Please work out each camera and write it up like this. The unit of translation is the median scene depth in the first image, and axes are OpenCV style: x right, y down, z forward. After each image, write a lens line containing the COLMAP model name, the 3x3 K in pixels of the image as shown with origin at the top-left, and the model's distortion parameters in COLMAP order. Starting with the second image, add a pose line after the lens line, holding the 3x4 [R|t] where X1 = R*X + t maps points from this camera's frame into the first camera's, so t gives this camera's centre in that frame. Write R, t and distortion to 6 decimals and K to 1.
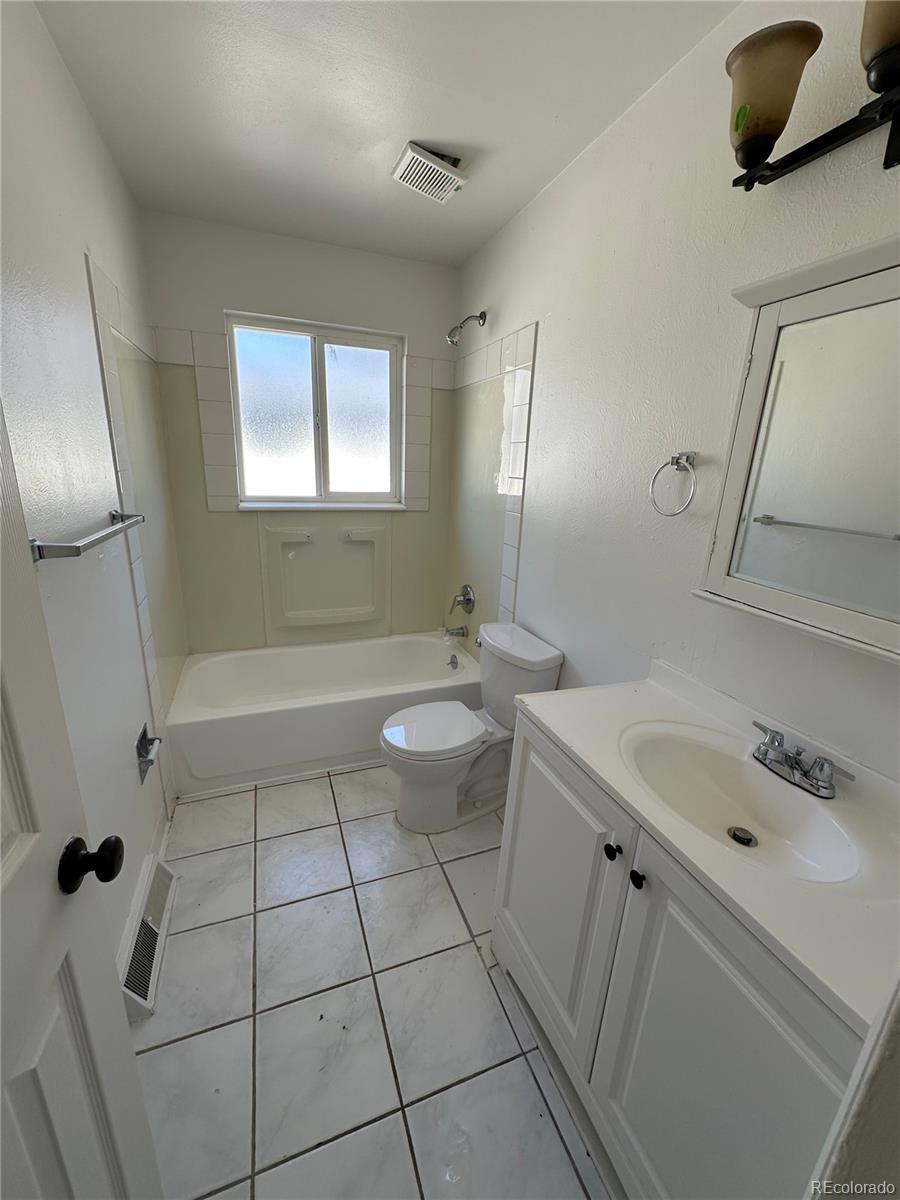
lens RADIAL K [[481.7, 0, 445.4], [0, 481.7, 592.7], [0, 0, 1]] dist [-0.001734, -0.000026]
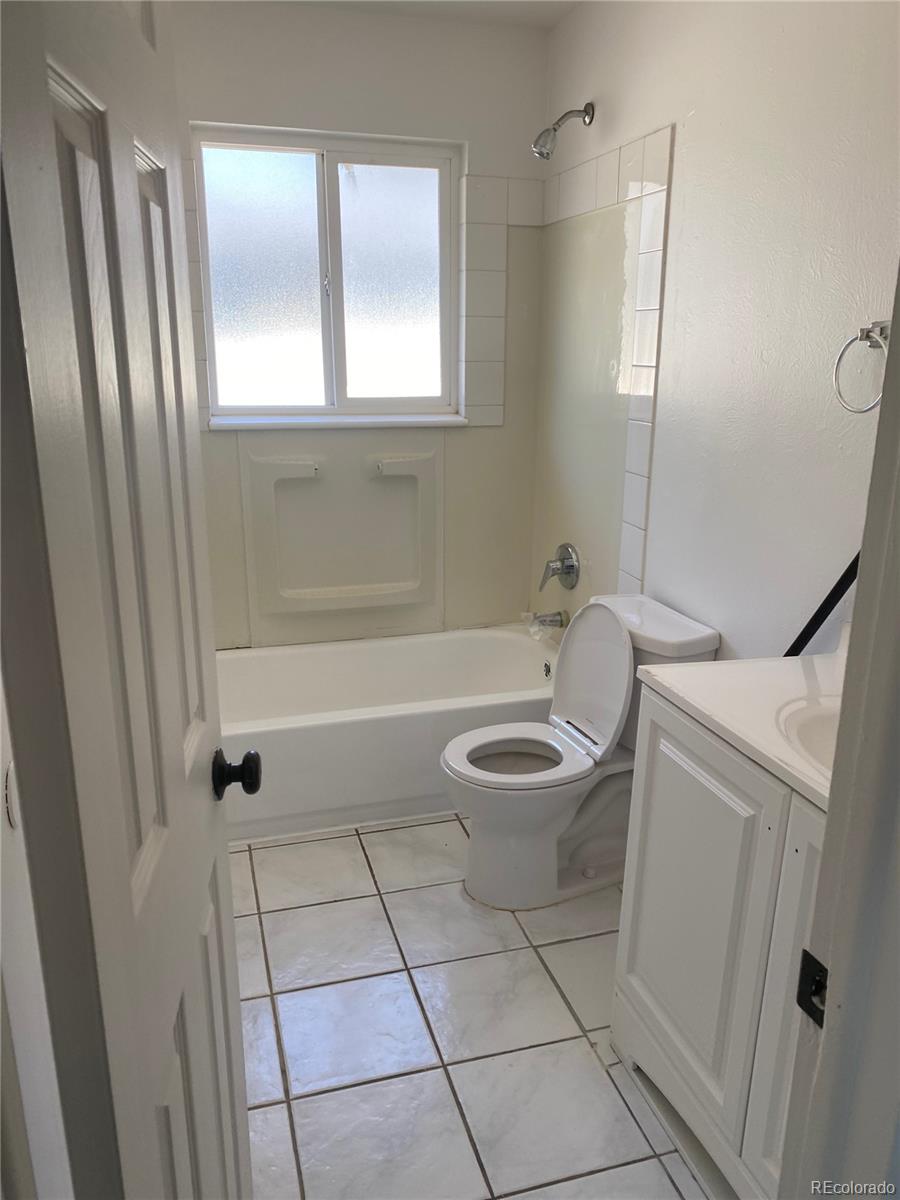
lens RADIAL K [[932.9, 0, 450.0], [0, 932.9, 601.7], [0, 0, 1]] dist [0.065299, -0.115051]
pose [[0.997141, -0.011007, -0.074751, -0.019715], [0.011426, 0.999921, 0.005177, 0.062595], [0.074688, -0.006016, 0.997189, -0.256056]]
